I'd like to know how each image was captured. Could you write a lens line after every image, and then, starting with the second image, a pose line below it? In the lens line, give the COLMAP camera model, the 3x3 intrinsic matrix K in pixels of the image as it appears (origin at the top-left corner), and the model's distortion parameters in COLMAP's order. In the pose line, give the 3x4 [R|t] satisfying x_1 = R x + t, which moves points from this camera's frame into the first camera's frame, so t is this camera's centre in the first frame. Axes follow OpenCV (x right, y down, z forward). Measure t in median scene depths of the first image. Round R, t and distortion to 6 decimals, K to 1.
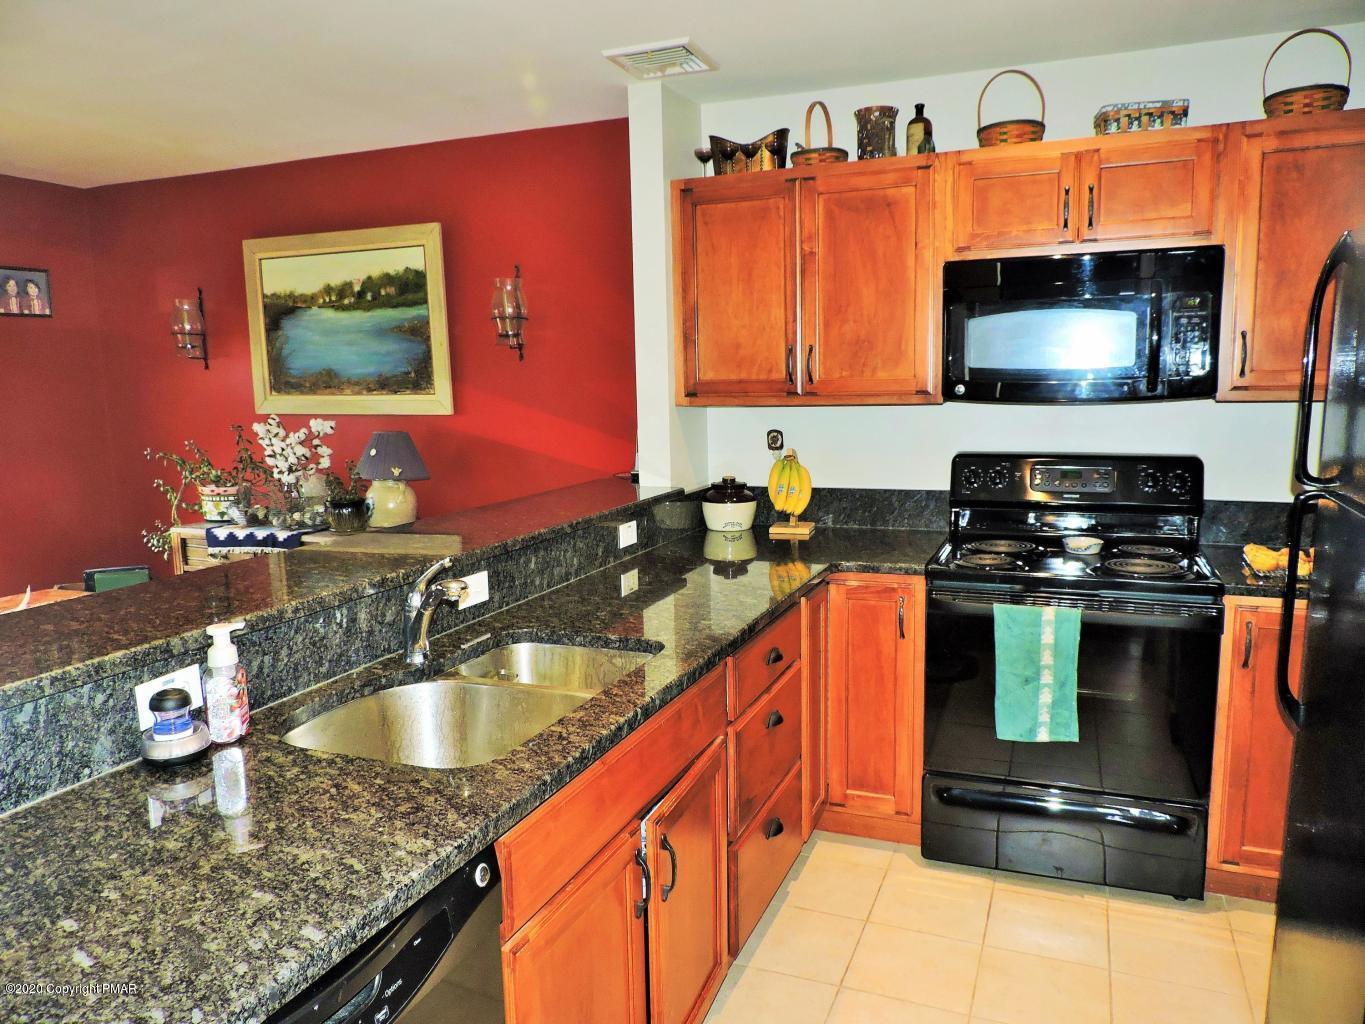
lens RADIAL K [[966.2, 0, 689.3], [0, 966.2, 516.9], [0, 0, 1]] dist [-0.024928, 0.000201]
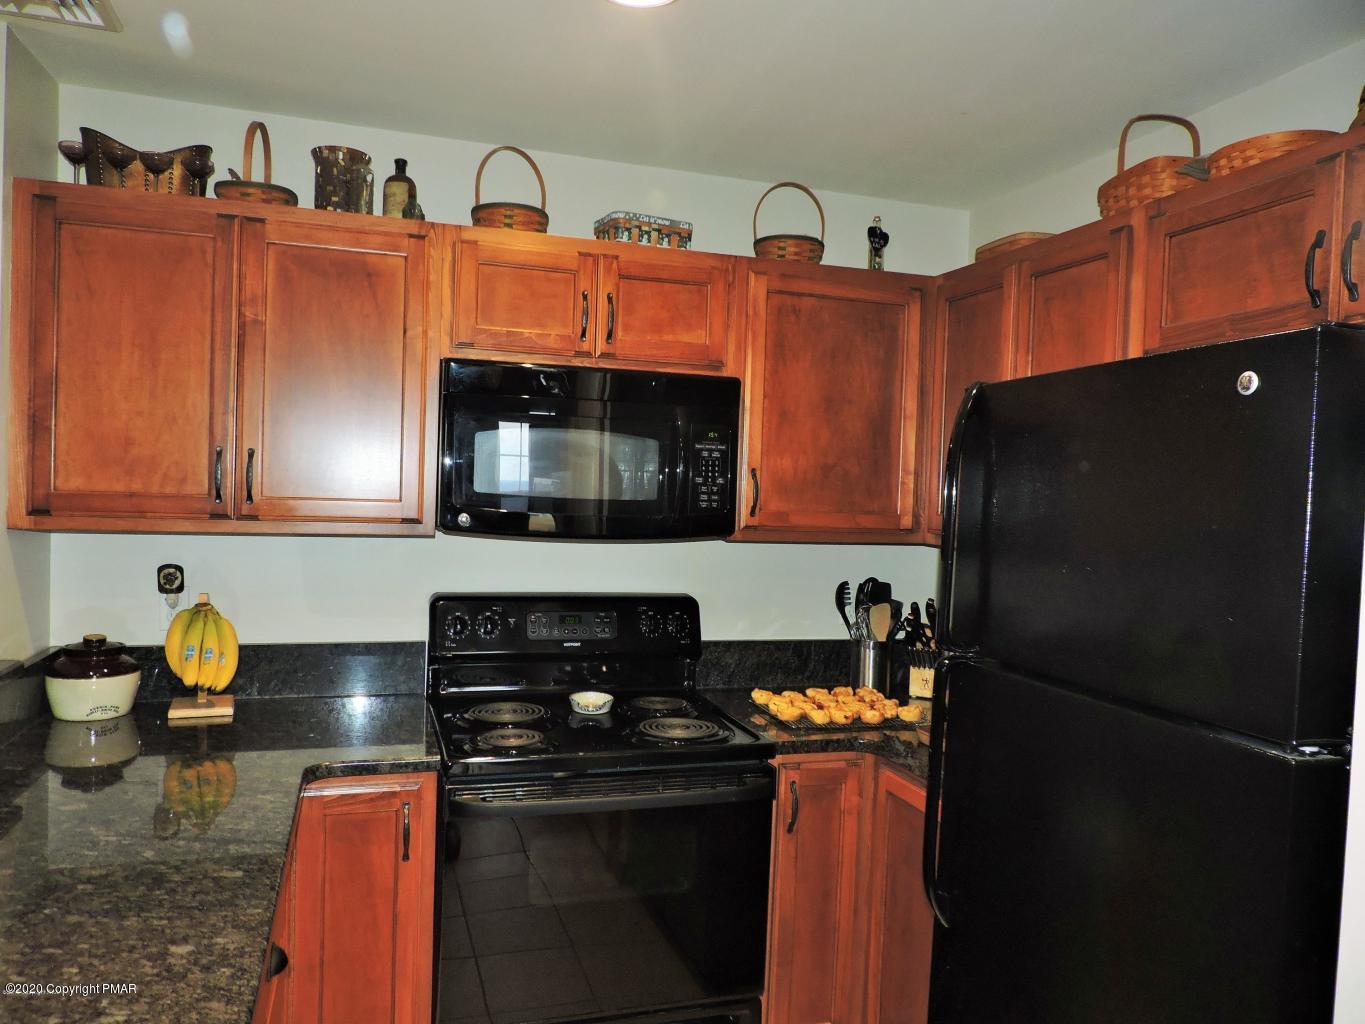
lens RADIAL K [[966.2, 0, 691.0], [0, 966.2, 516.0], [0, 0, 1]] dist [-0.024928, 0.000201]
pose [[0.761239, 0.029031, 0.647821, -0.086164], [0.041429, 0.994779, -0.093261, -0.052253], [-0.647146, 0.097833, 0.756063, 0.275567]]
